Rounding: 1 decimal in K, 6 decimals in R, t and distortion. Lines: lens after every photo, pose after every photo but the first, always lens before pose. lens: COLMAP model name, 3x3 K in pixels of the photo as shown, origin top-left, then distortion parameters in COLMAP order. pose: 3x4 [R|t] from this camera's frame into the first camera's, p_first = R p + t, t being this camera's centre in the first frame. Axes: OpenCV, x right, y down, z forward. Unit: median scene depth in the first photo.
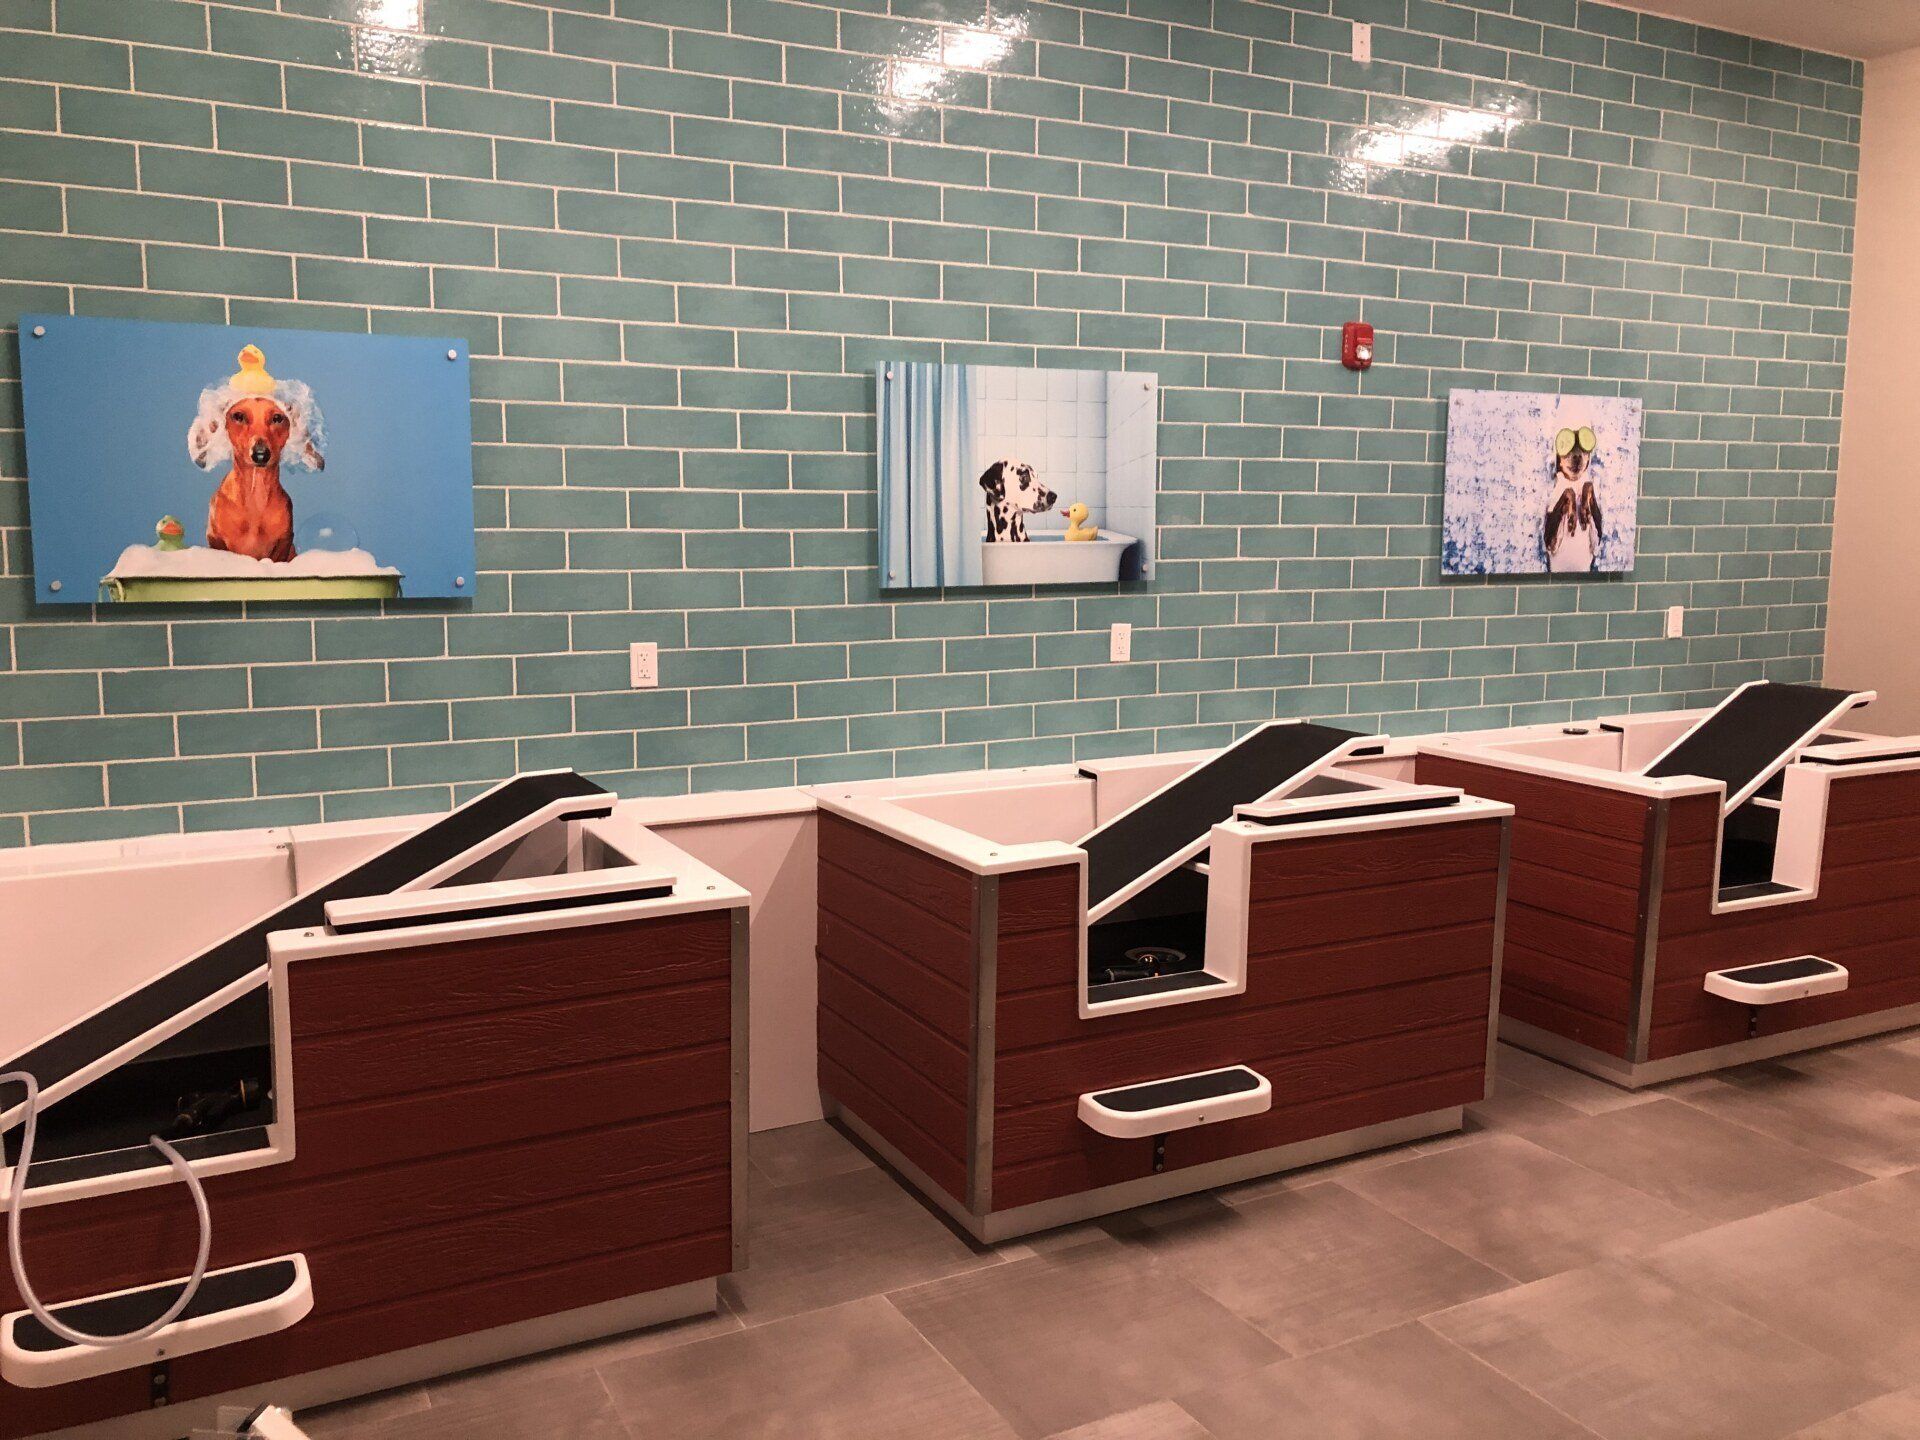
lens RADIAL K [[1579.6, 0, 963.0], [0, 1579.6, 725.9], [0, 0, 1]] dist [0.150873, -0.328136]
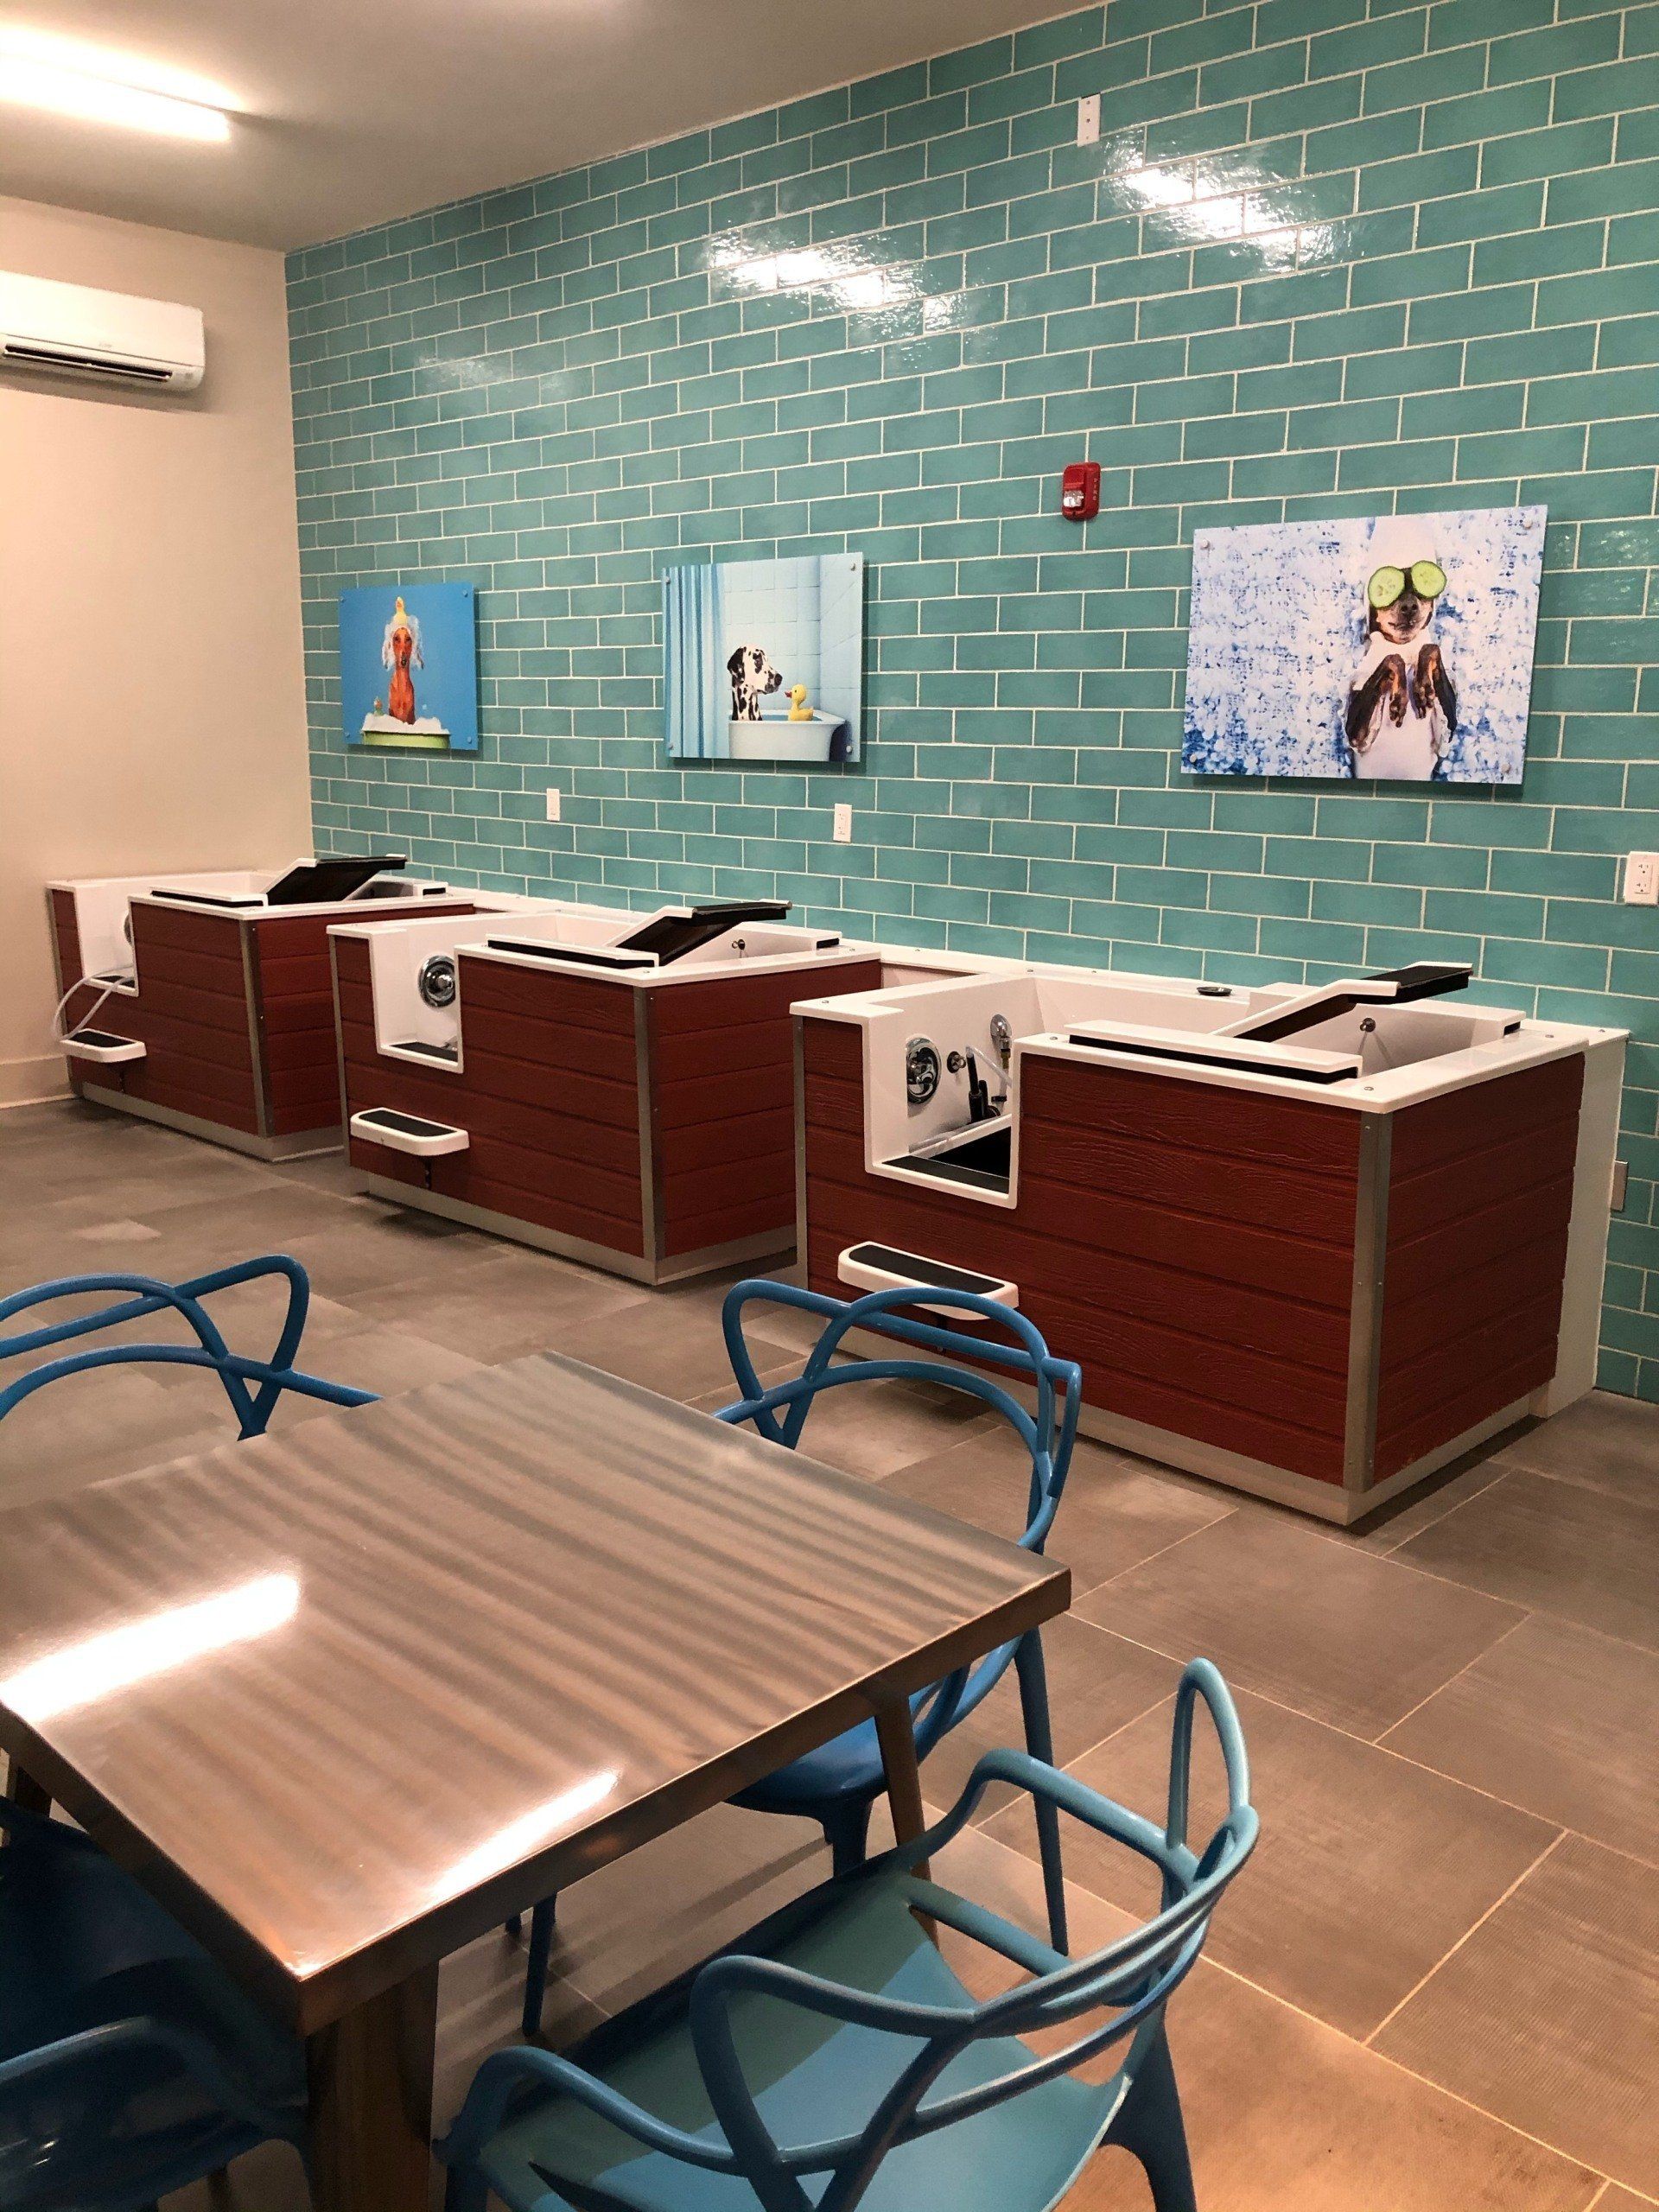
lens RADIAL K [[1819.8, 0, 819.0], [0, 1819.8, 1107.8], [0, 0, 1]] dist [0.150873, -0.328136]
pose [[0.305778, 0.195406, -0.931835, 1.113047], [-0.142049, 0.977122, 0.158289, -0.051179], [0.941447, 0.083965, 0.326539, 0.548027]]
